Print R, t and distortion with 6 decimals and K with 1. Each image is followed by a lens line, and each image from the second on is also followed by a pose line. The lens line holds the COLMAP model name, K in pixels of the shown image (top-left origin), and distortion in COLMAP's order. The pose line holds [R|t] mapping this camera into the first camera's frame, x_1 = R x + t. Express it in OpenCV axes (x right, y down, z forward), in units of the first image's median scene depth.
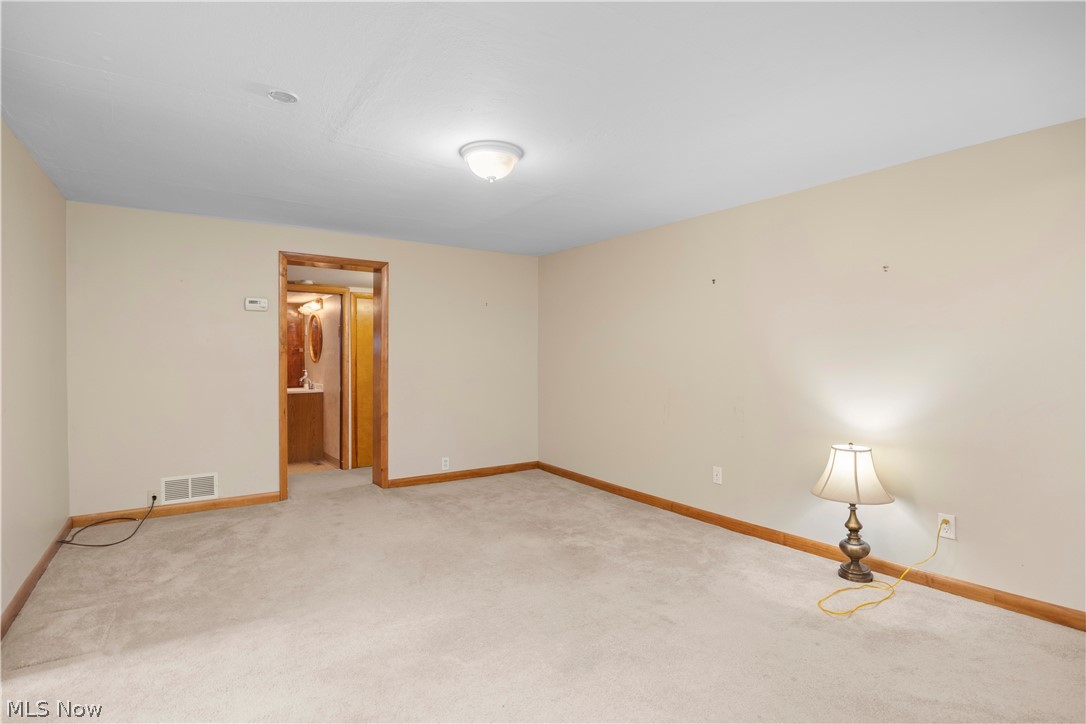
lens RADIAL K [[534.9, 0, 526.5], [0, 534.9, 359.5], [0, 0, 1]] dist [-0.014924, 0.001053]
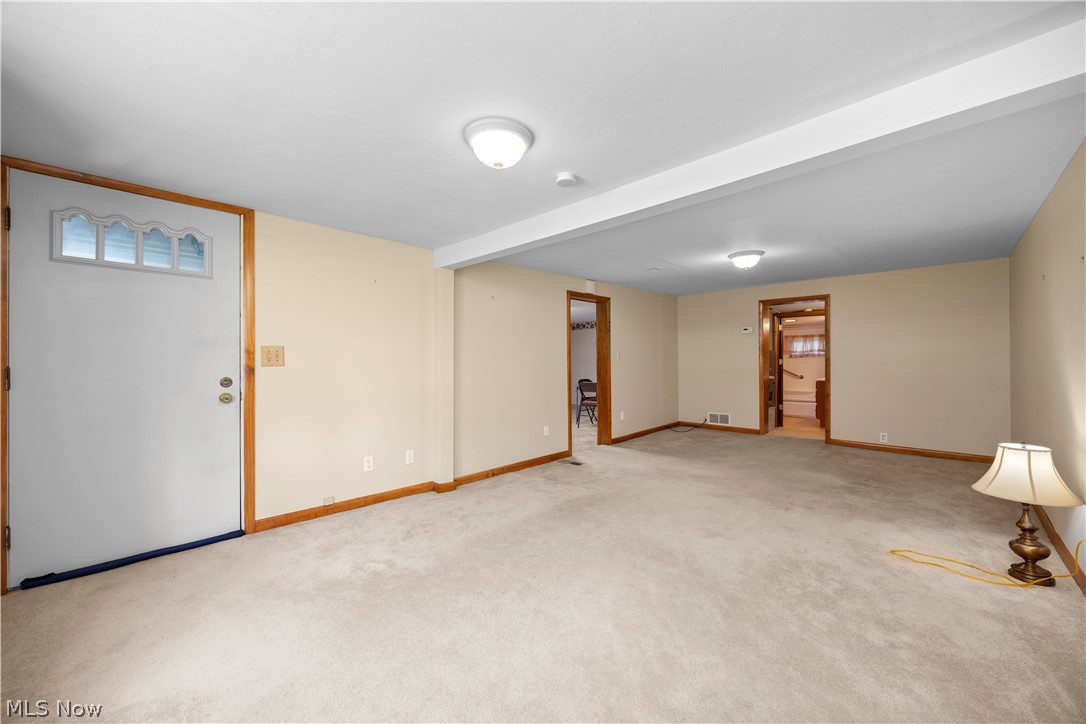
lens RADIAL K [[420.3, 0, 544.9], [0, 420.3, 361.0], [0, 0, 1]] dist [-0.004892, 0.000157]
pose [[0.206364, 0.004340, -0.978466, 0.903707], [0.004489, 0.999975, 0.005382, -0.004298], [0.978465, -0.005503, 0.206340, -0.038964]]
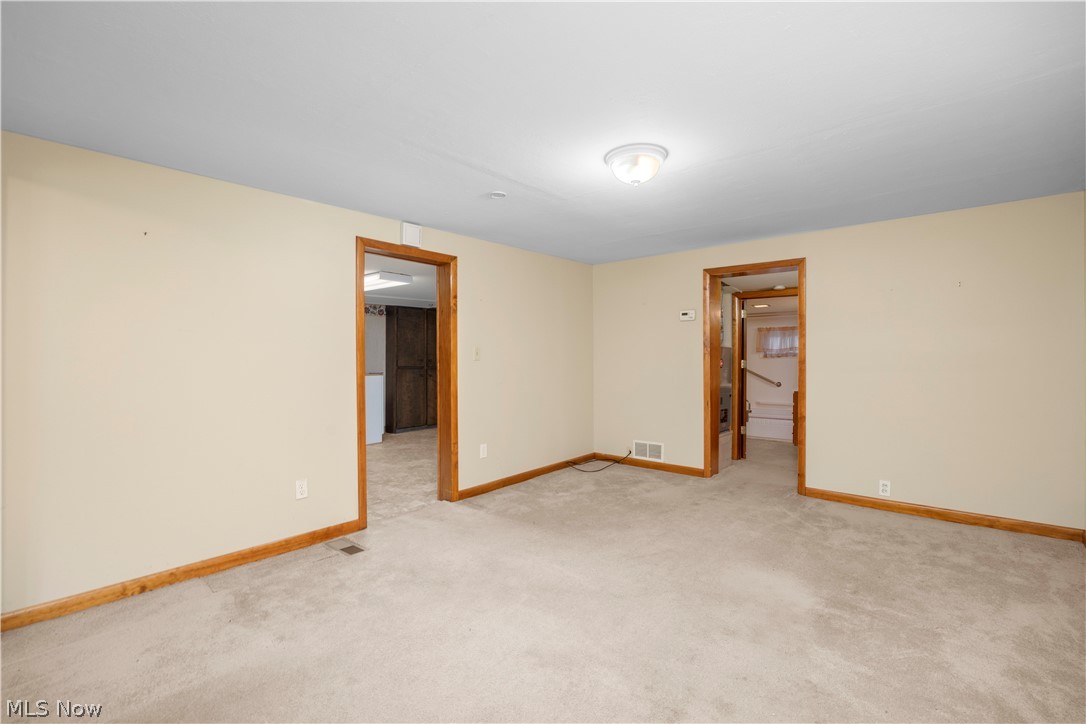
lens RADIAL K [[480.7, 0, 551.8], [0, 480.7, 359.8], [0, 0, 1]] dist [-0.019426, 0.001522]
pose [[0.279620, 0.005019, -0.960097, 0.529142], [-0.001699, 0.999987, 0.004733, -0.004498], [0.960109, 0.000308, 0.279625, 0.408076]]
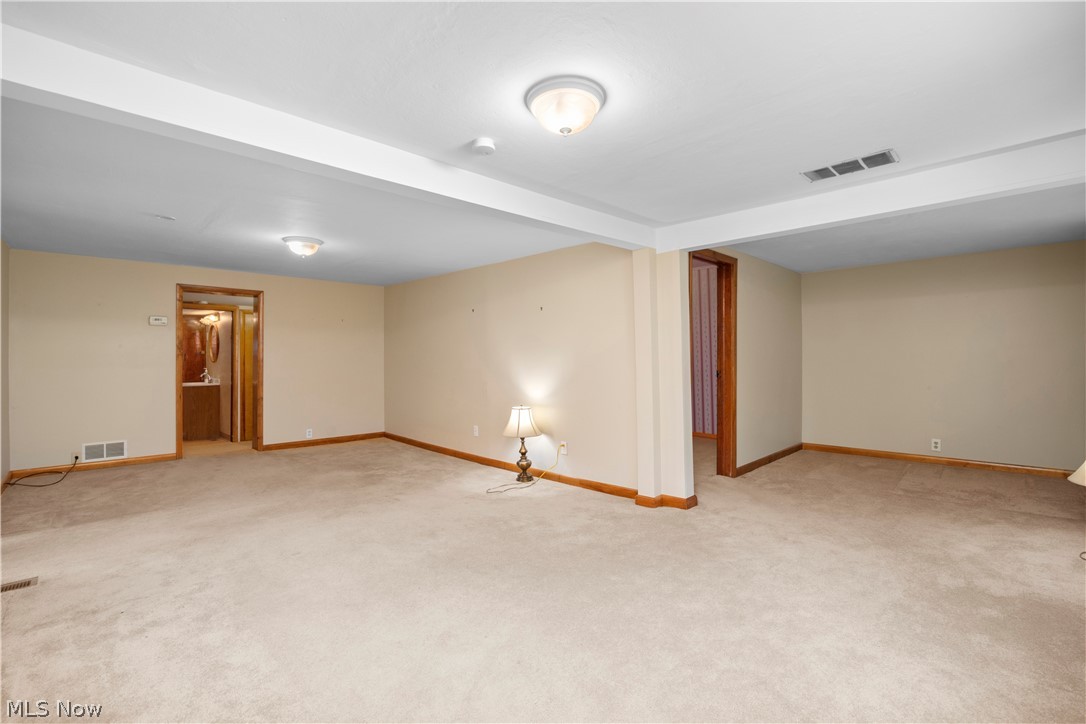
lens RADIAL K [[480.7, 0, 536.8], [0, 480.7, 353.6], [0, 0, 1]] dist [-0.019426, 0.001522]
pose [[0.983340, -0.000879, 0.181774, 0.275833], [0.002967, 0.999933, -0.011218, 0.000561], [-0.181752, 0.011570, 0.983276, -0.461835]]
